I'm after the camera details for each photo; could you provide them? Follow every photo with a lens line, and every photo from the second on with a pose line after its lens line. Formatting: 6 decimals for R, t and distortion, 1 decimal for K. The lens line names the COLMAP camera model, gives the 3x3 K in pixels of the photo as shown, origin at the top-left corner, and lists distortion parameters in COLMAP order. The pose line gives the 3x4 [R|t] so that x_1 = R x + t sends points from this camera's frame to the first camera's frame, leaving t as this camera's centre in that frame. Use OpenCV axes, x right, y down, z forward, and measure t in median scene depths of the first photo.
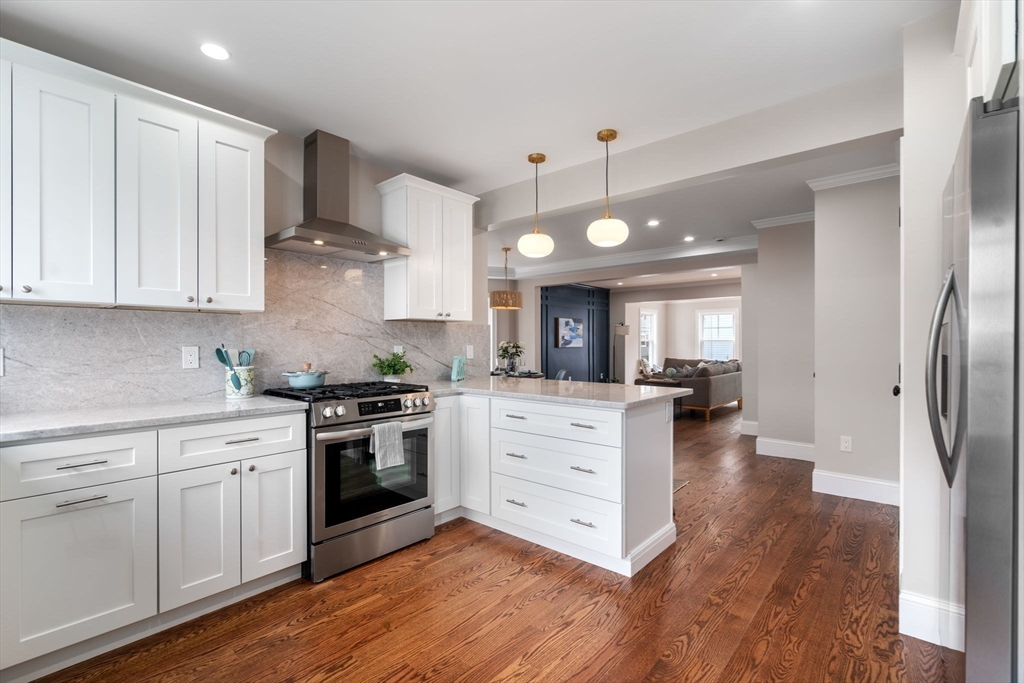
lens RADIAL K [[462.3, 0, 519.0], [0, 462.3, 343.4], [0, 0, 1]] dist [0.001553, 0.001973]
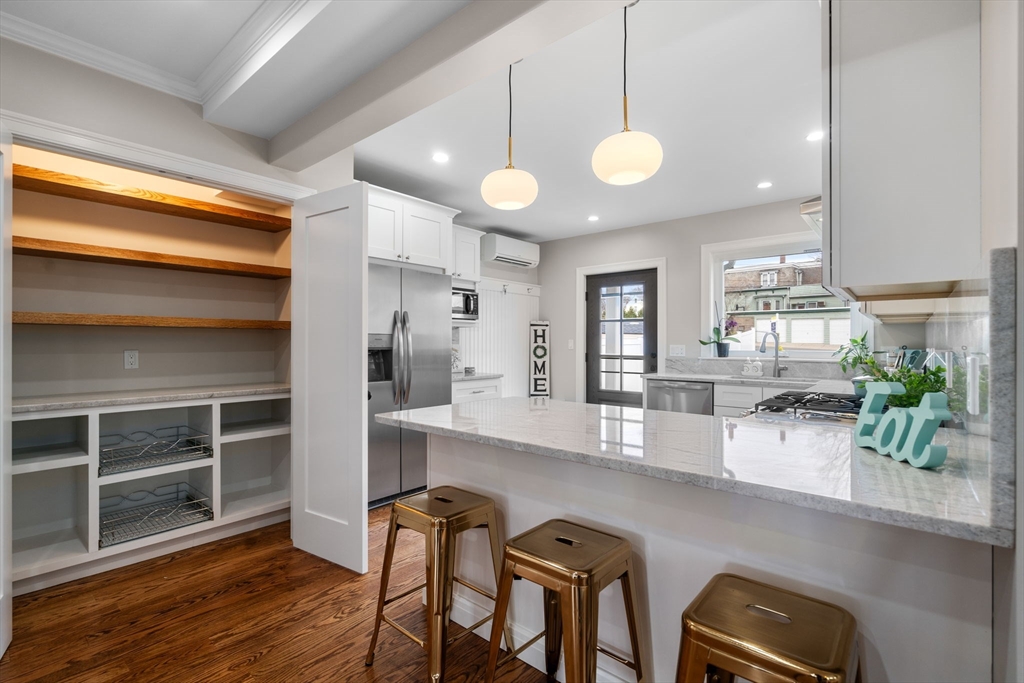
lens RADIAL K [[462.3, 0, 513.6], [0, 462.3, 345.0], [0, 0, 1]] dist [0.001553, 0.001973]
pose [[-0.999972, -0.000578, 0.007472, 0.169274], [-0.000538, 0.999986, 0.005302, -0.004843], [-0.007475, 0.005298, -0.999958, 1.619990]]
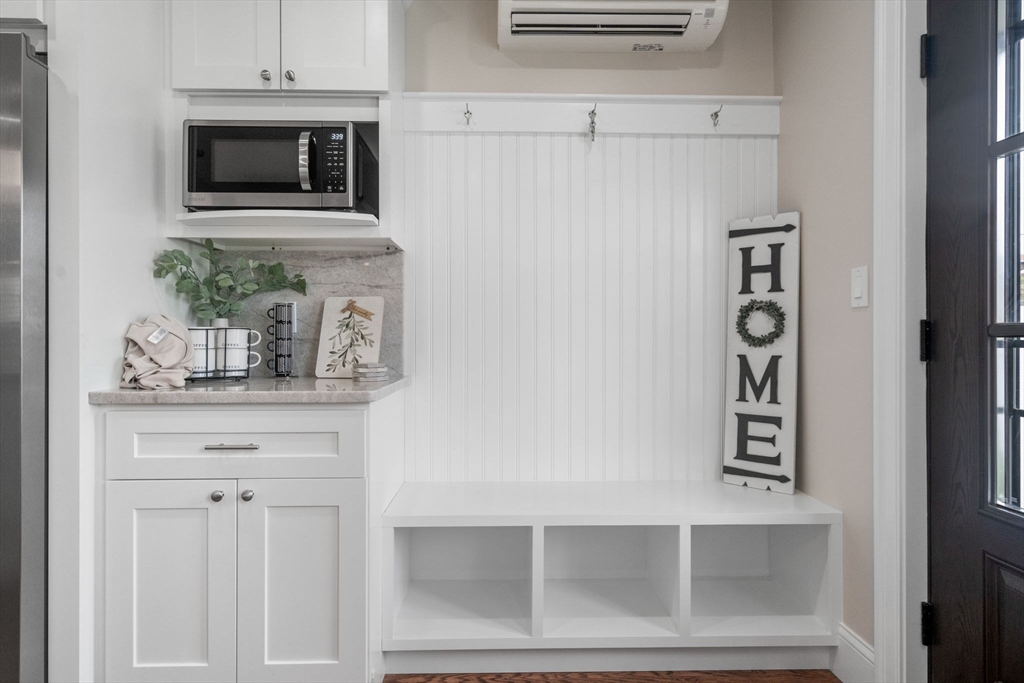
lens RADIAL K [[563.4, 0, 516.9], [0, 563.4, 339.7], [0, 0, 1]] dist [0.003960, 0.000323]
pose [[-0.664804, 0.001178, 0.747017, -0.225469], [0.001432, 0.999999, -0.000302, 0.051935], [-0.747016, 0.000869, -0.664805, 0.389761]]
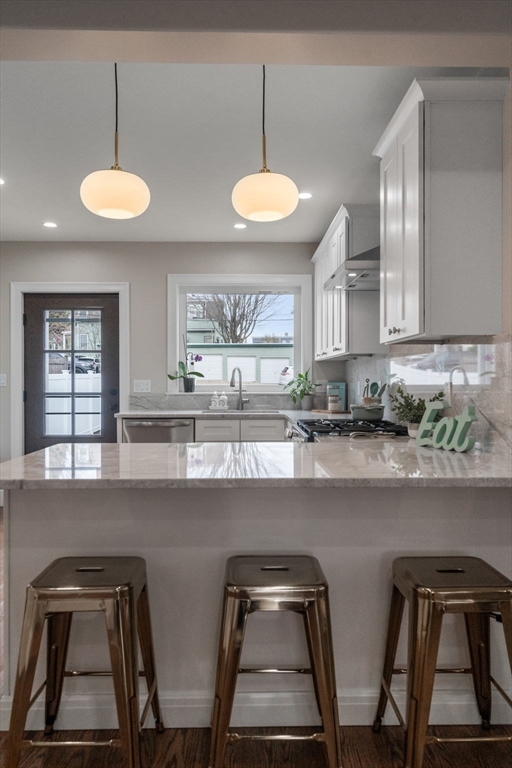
lens RADIAL K [[576.8, 0, 261.0], [0, 576.8, 388.4], [0, 0, 1]] dist [0.007233, 0.002944]
pose [[-0.745590, 0.012294, -0.666291, 0.542364], [0.001916, 0.999865, 0.016305, 0.000608], [0.666402, 0.010880, -0.745514, 1.628185]]
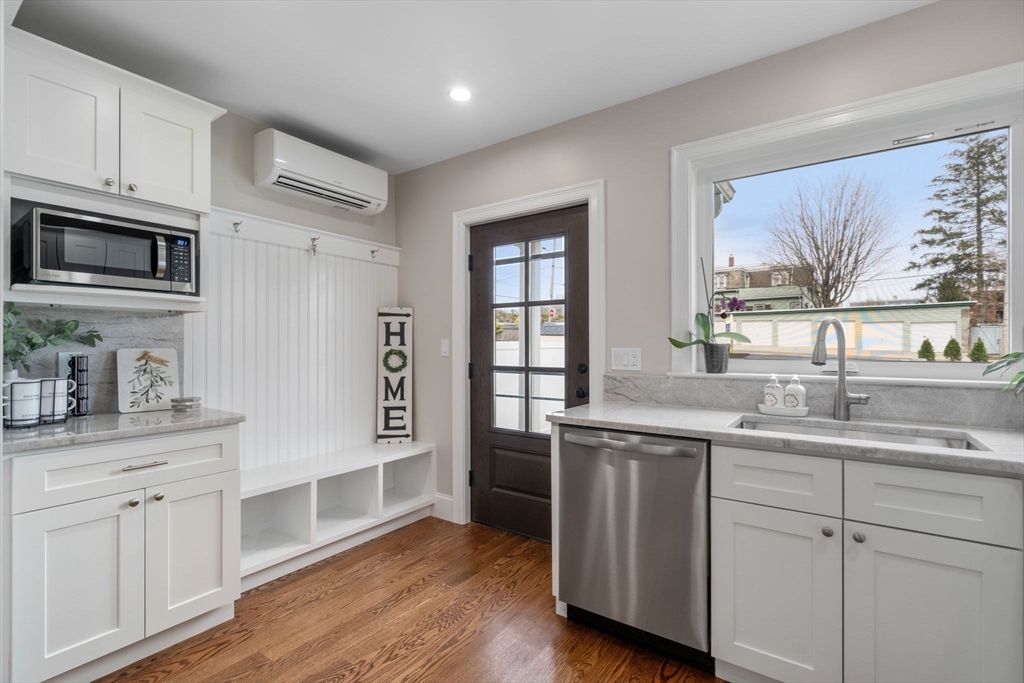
lens RADIAL K [[462.3, 0, 507.4], [0, 462.3, 345.1], [0, 0, 1]] dist [0.001553, 0.001973]
pose [[-0.996911, 0.001724, -0.078520, -0.101196], [0.001899, 0.999996, -0.002159, -0.000974], [0.078516, -0.002302, -0.996910, 0.842432]]
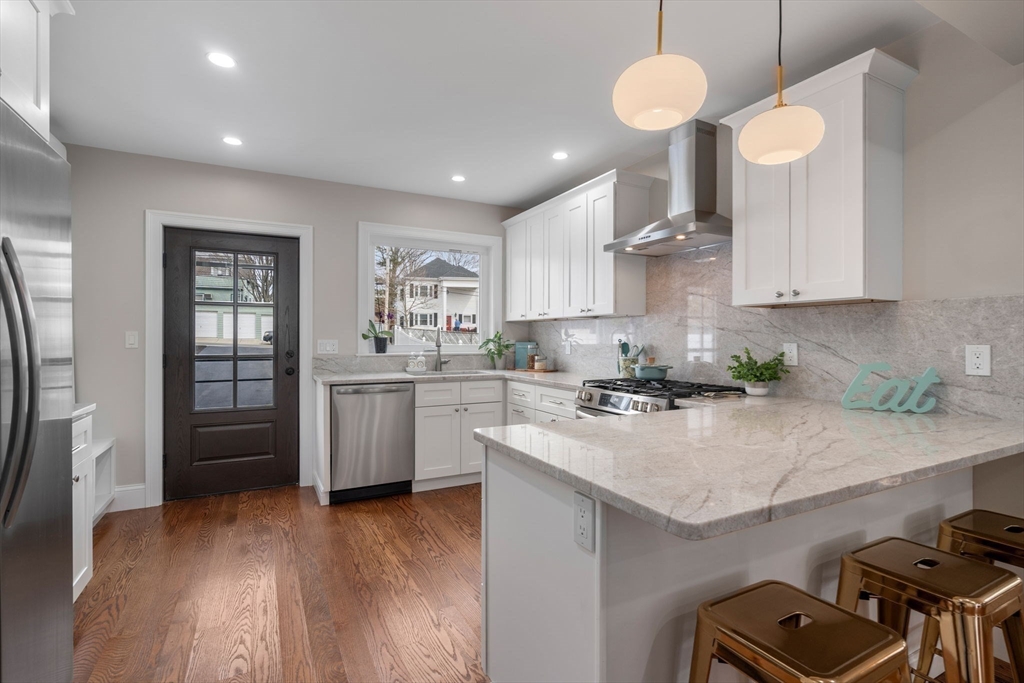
lens RADIAL K [[491.7, 0, 506.4], [0, 491.7, 345.9], [0, 0, 1]] dist [0.018158, 0.000196]
pose [[-0.389615, 0.015410, -0.920849, 0.666092], [-0.000829, 0.999854, 0.017083, -0.003436], [0.920978, 0.007419, -0.389545, 1.019394]]
